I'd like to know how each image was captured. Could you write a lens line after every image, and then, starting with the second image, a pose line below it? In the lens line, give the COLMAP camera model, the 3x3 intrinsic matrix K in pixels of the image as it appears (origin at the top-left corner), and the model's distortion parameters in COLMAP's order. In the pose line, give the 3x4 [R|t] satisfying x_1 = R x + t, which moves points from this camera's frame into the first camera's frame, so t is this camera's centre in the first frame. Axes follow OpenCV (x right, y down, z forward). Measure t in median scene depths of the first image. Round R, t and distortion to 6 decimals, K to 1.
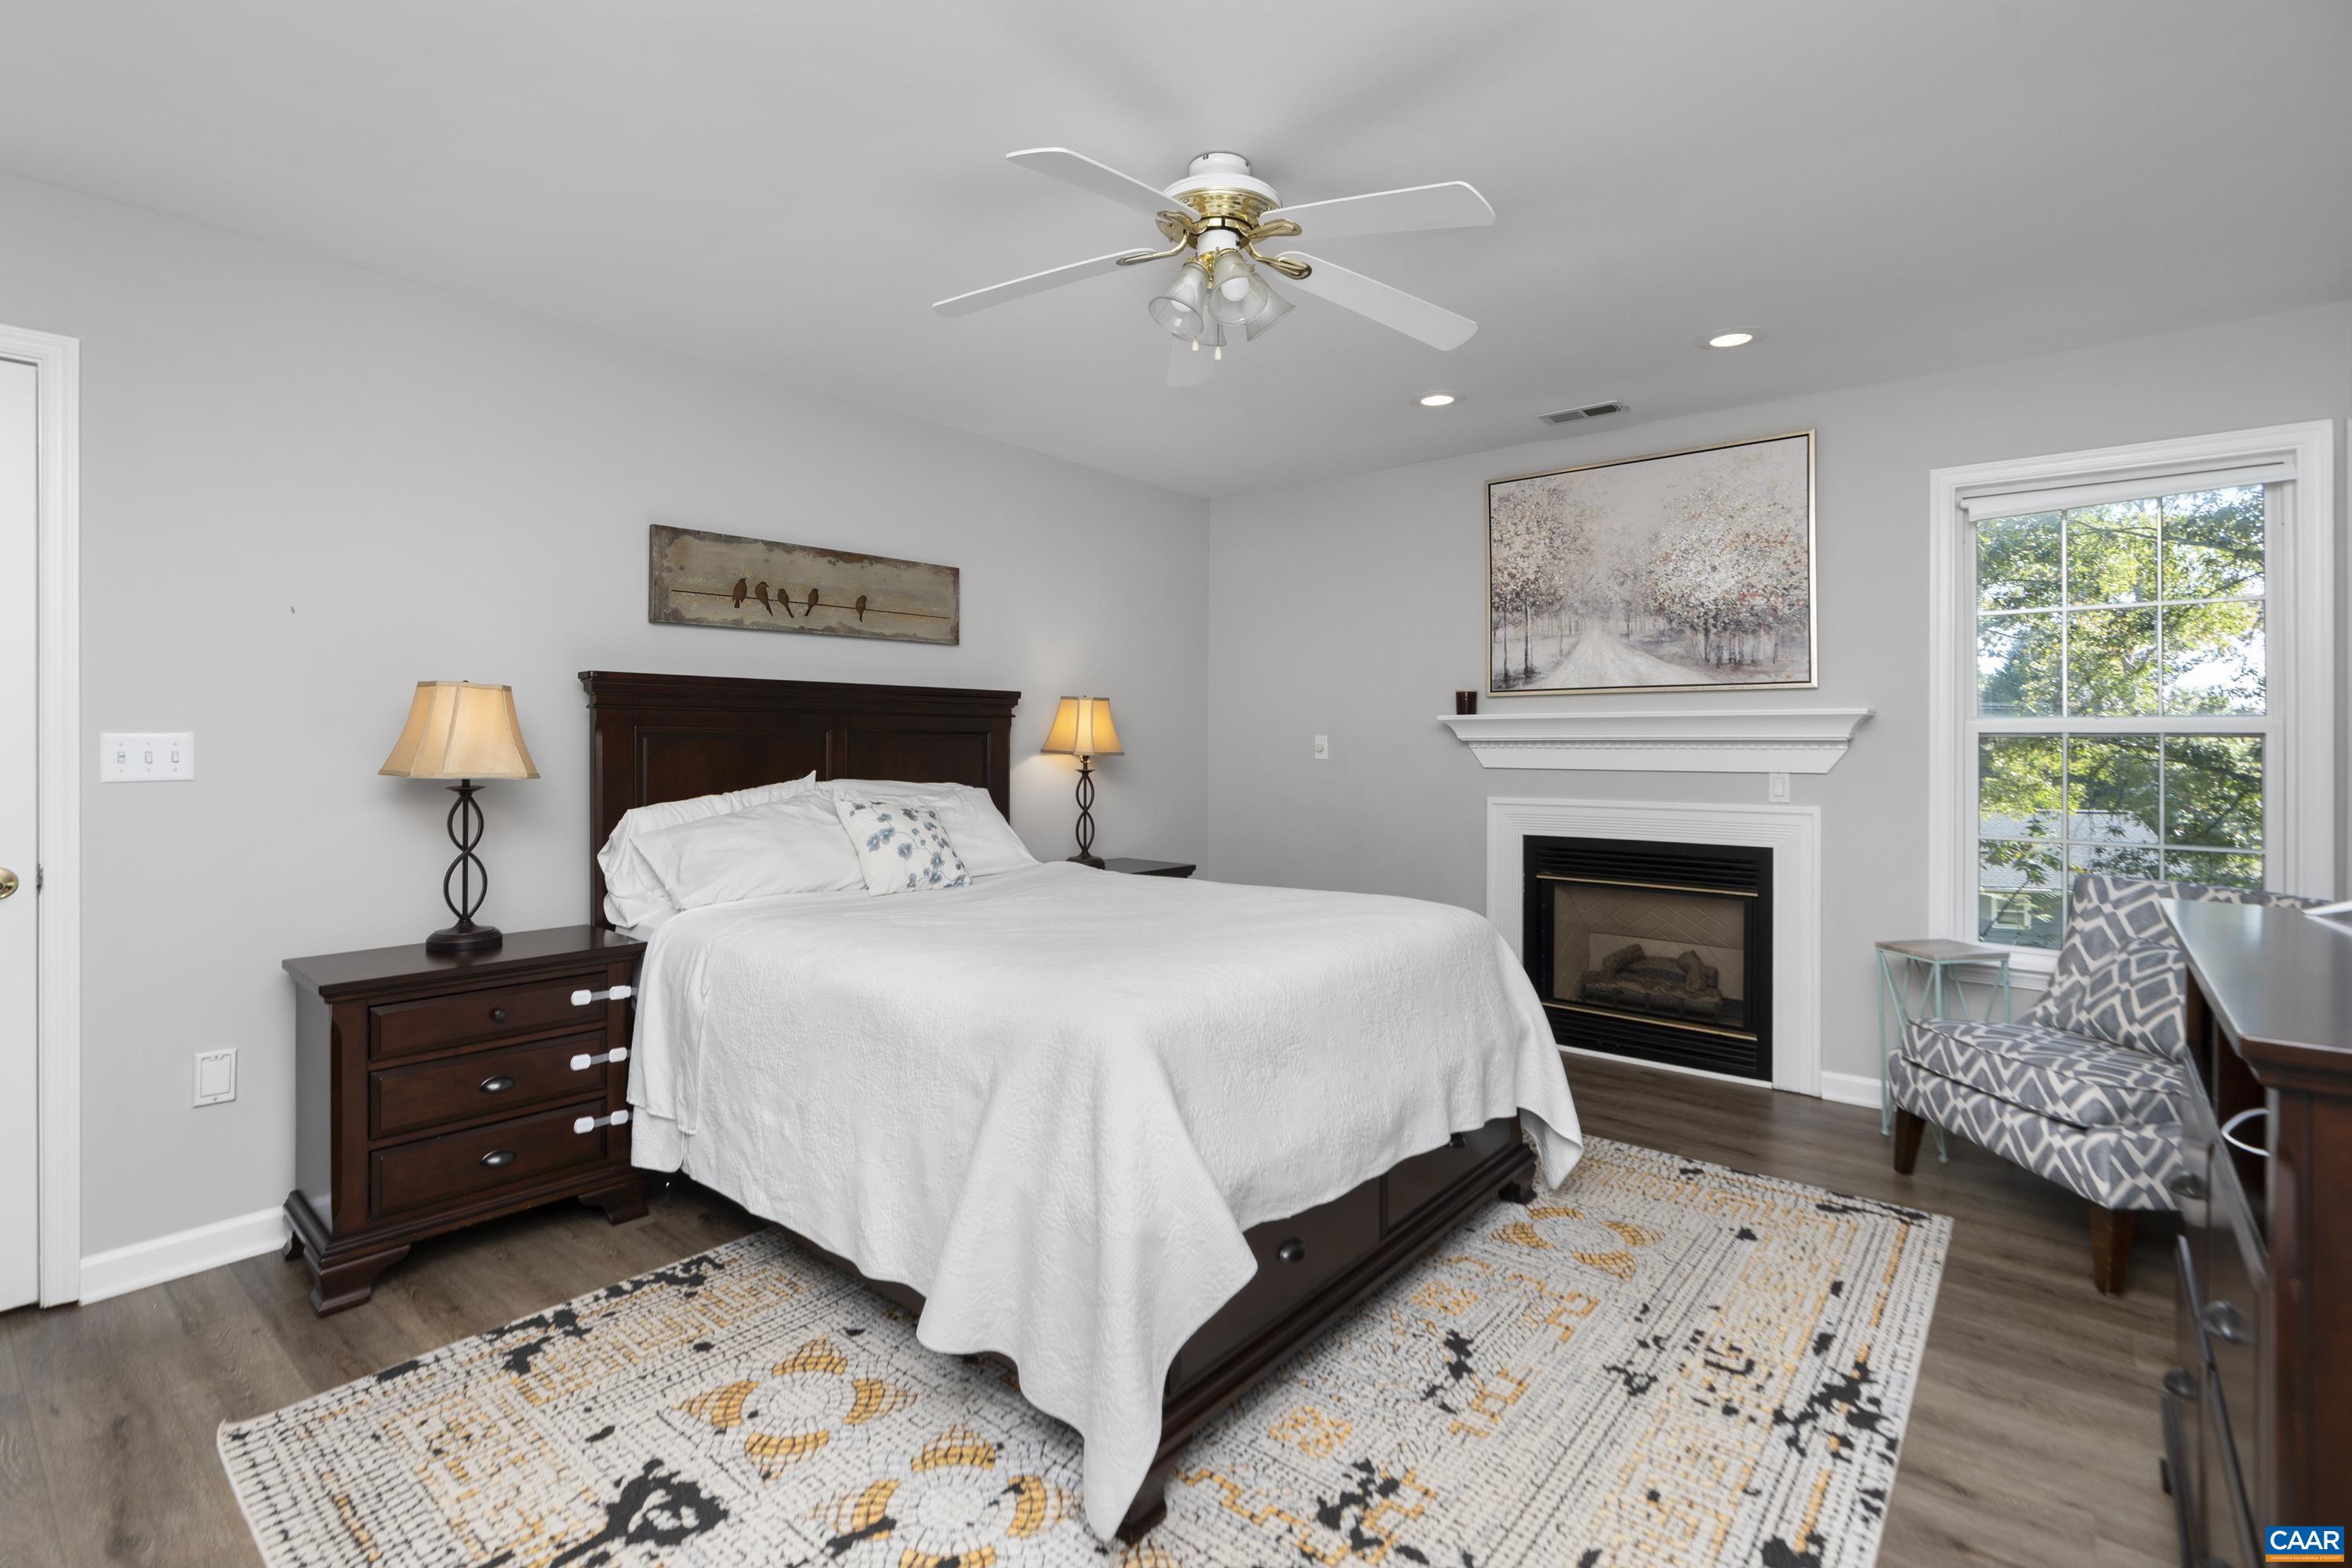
lens RADIAL K [[1078.5, 0, 1168.1], [0, 1078.5, 744.5], [0, 0, 1]] dist [-0.014309, 0.000124]
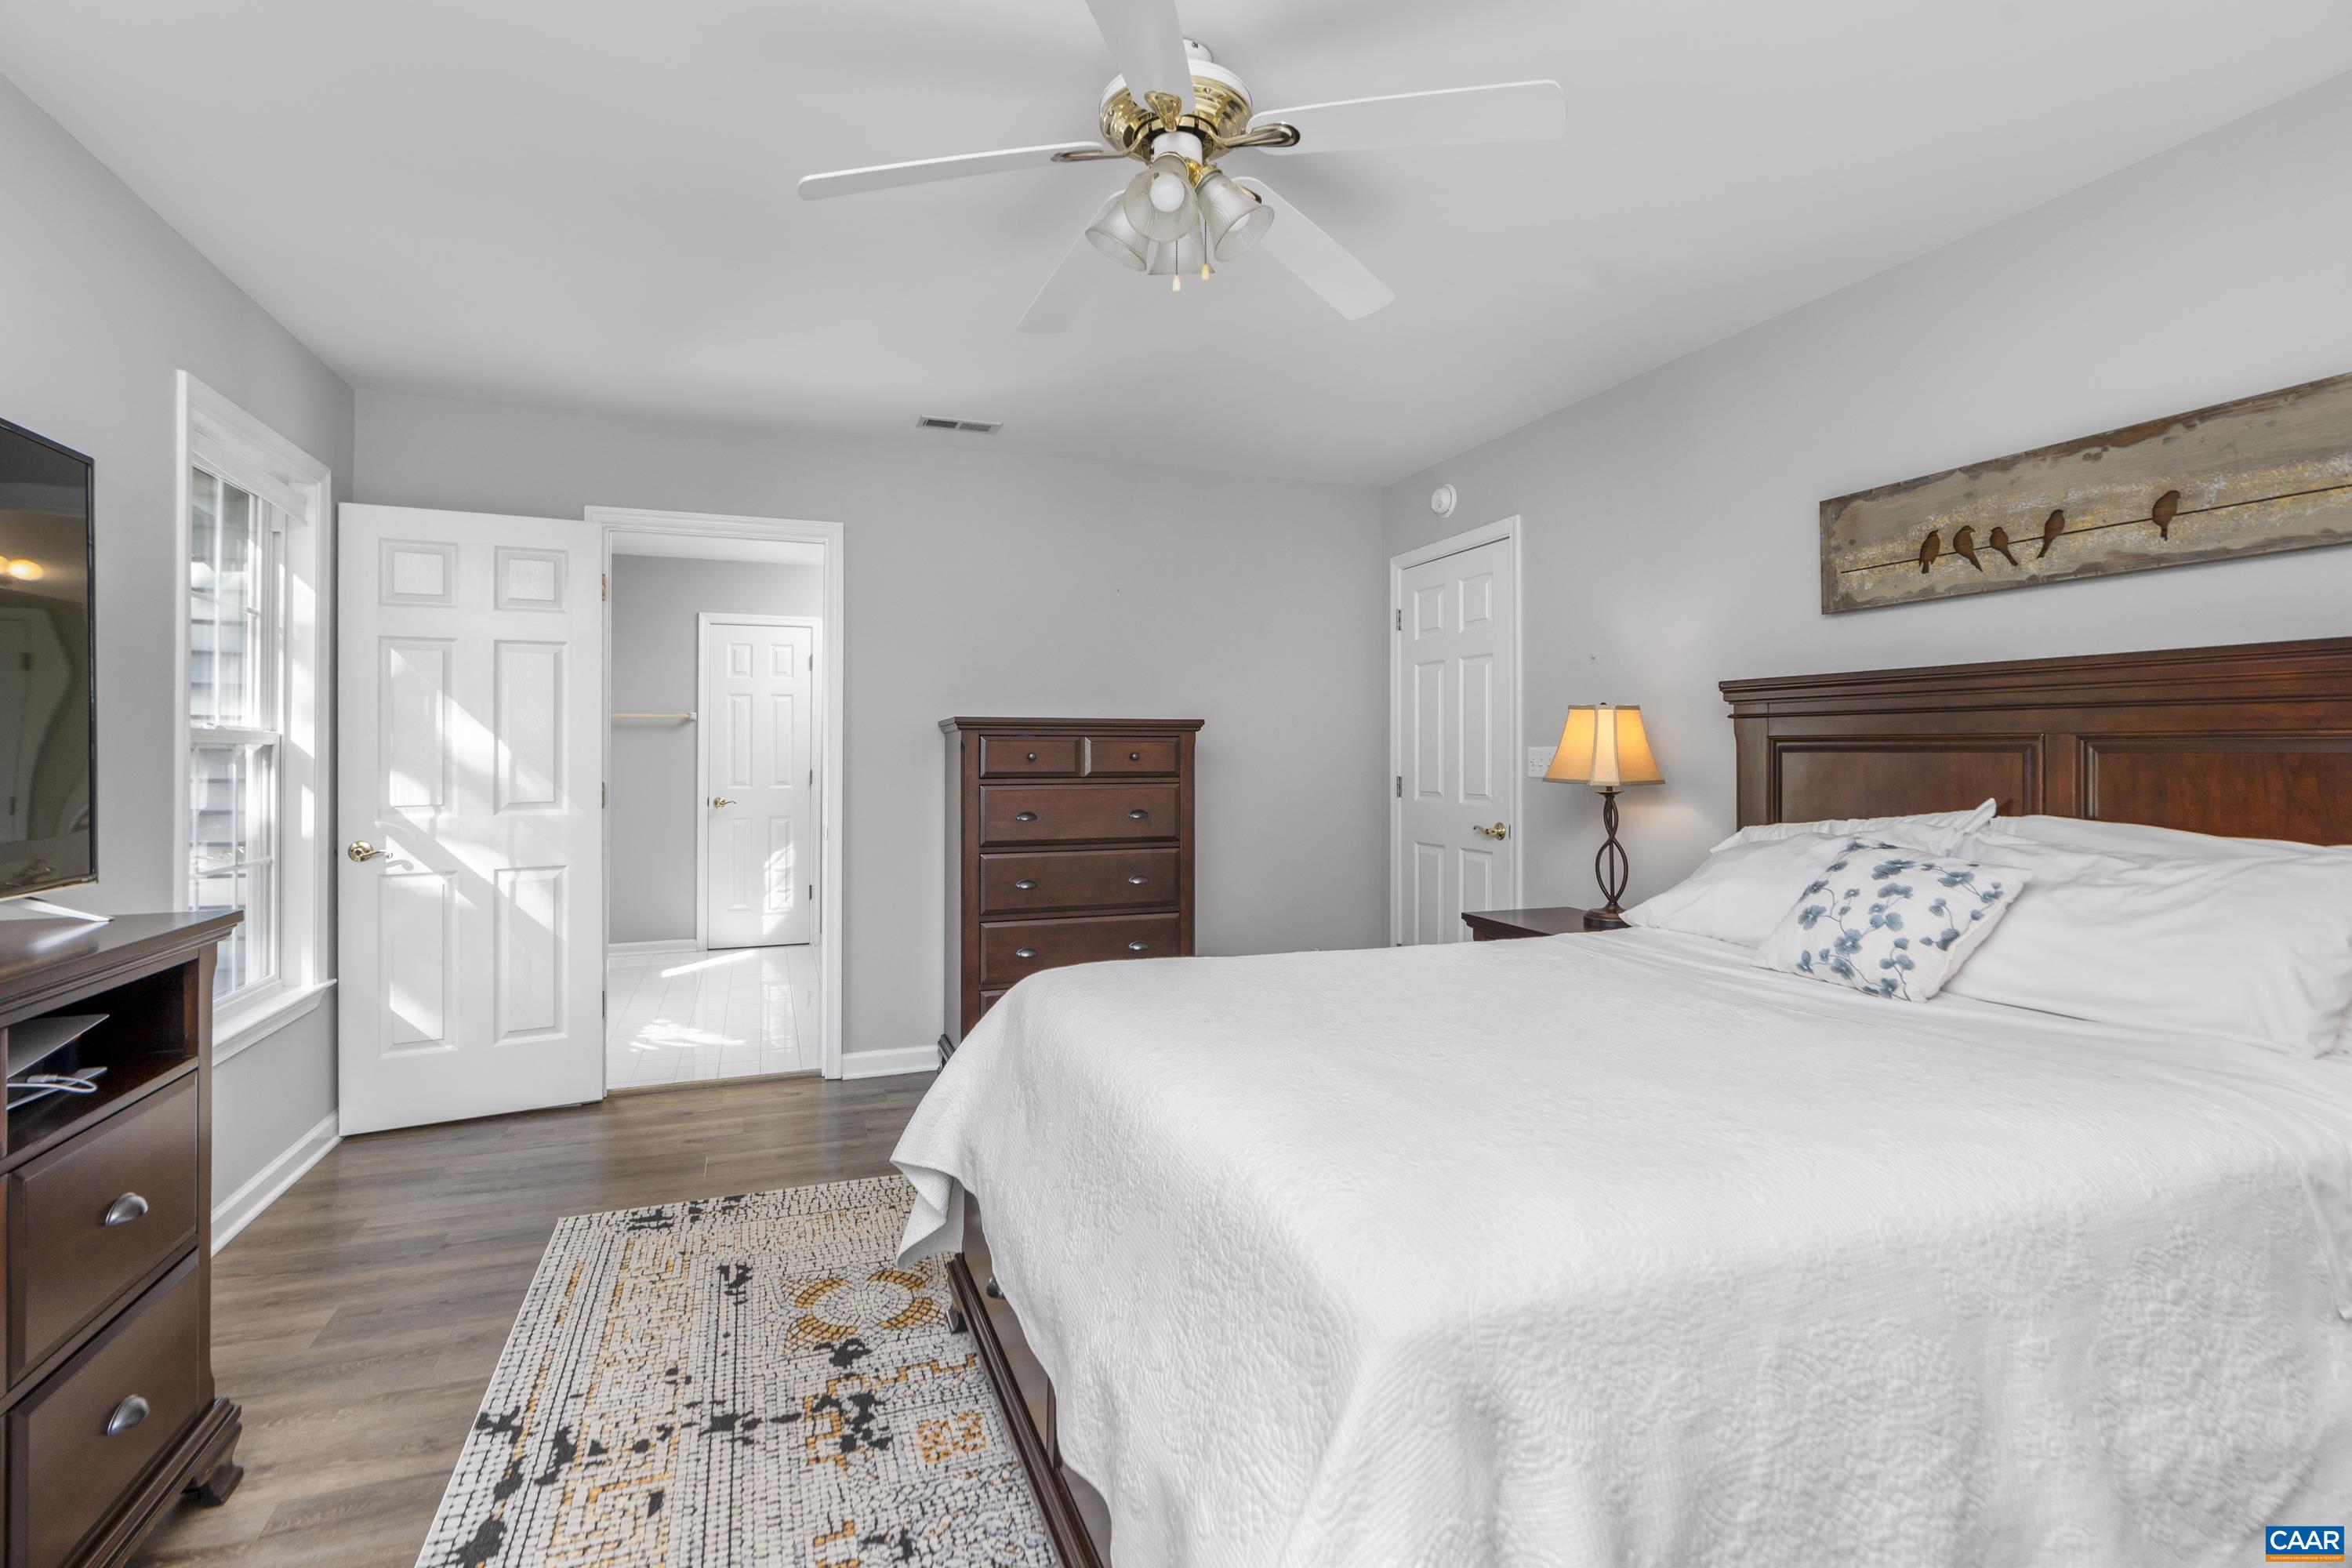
lens RADIAL K [[1078.5, 0, 1168.1], [0, 1078.5, 744.5], [0, 0, 1]] dist [-0.014309, 0.000124]
pose [[-0.487629, -0.003782, -0.873043, 0.522949], [-0.001096, 0.999992, -0.003720, -0.005593], [0.873050, -0.000857, -0.487630, 0.950312]]
